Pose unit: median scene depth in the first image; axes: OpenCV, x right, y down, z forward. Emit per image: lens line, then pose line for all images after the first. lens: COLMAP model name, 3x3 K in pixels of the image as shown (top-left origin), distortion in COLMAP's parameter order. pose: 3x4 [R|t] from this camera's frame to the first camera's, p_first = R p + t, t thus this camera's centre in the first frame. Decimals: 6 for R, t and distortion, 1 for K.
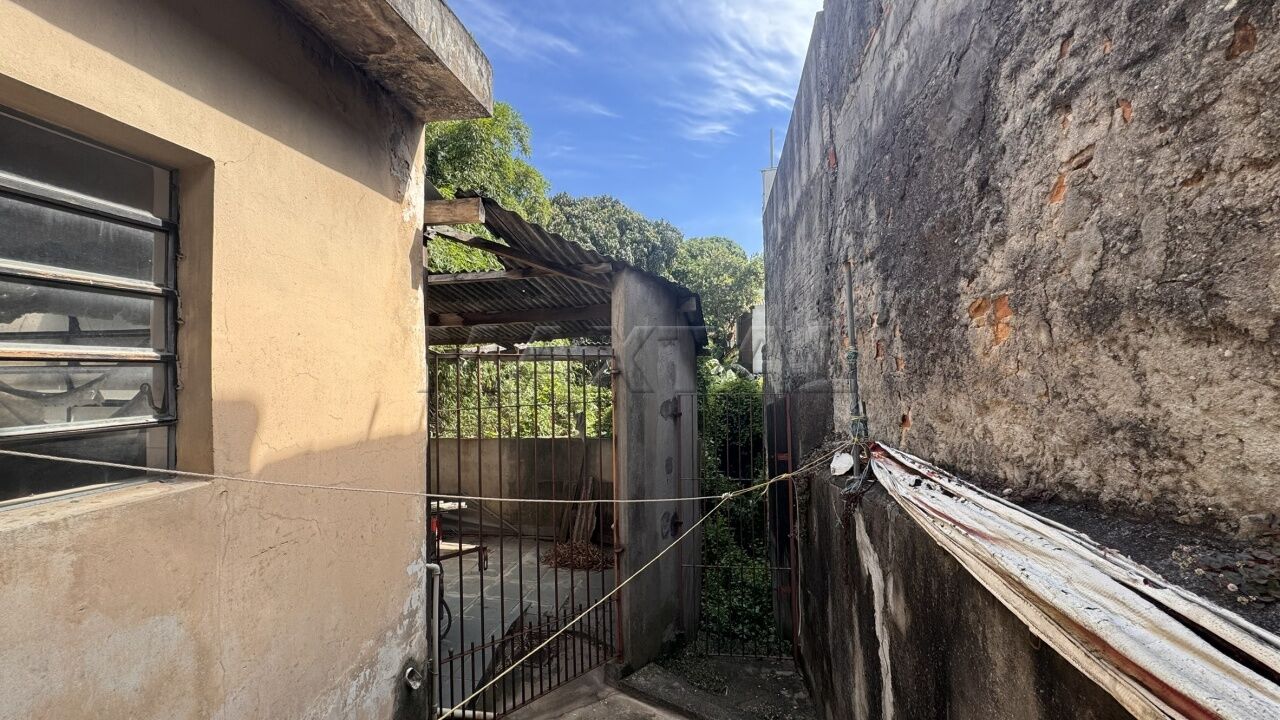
lens RADIAL K [[511.6, 0, 642.4], [0, 511.6, 364.1], [0, 0, 1]] dist [-0.004014, 0.000838]
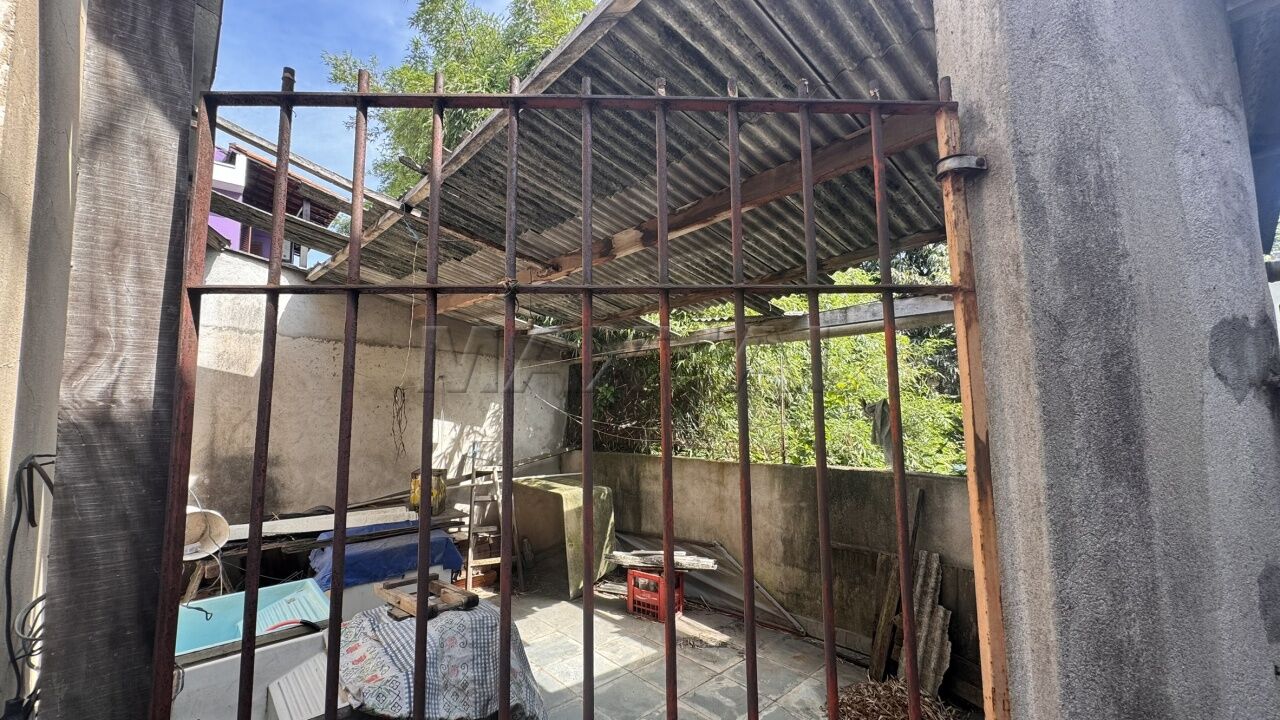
lens RADIAL K [[511.6, 0, 634.7], [0, 511.6, 359.8], [0, 0, 1]] dist [-0.004014, 0.000838]
pose [[0.792573, -0.054981, -0.607293, -0.019496], [0.007873, 0.996766, -0.079968, 0.068445], [0.609726, 0.058599, 0.790443, 0.411720]]
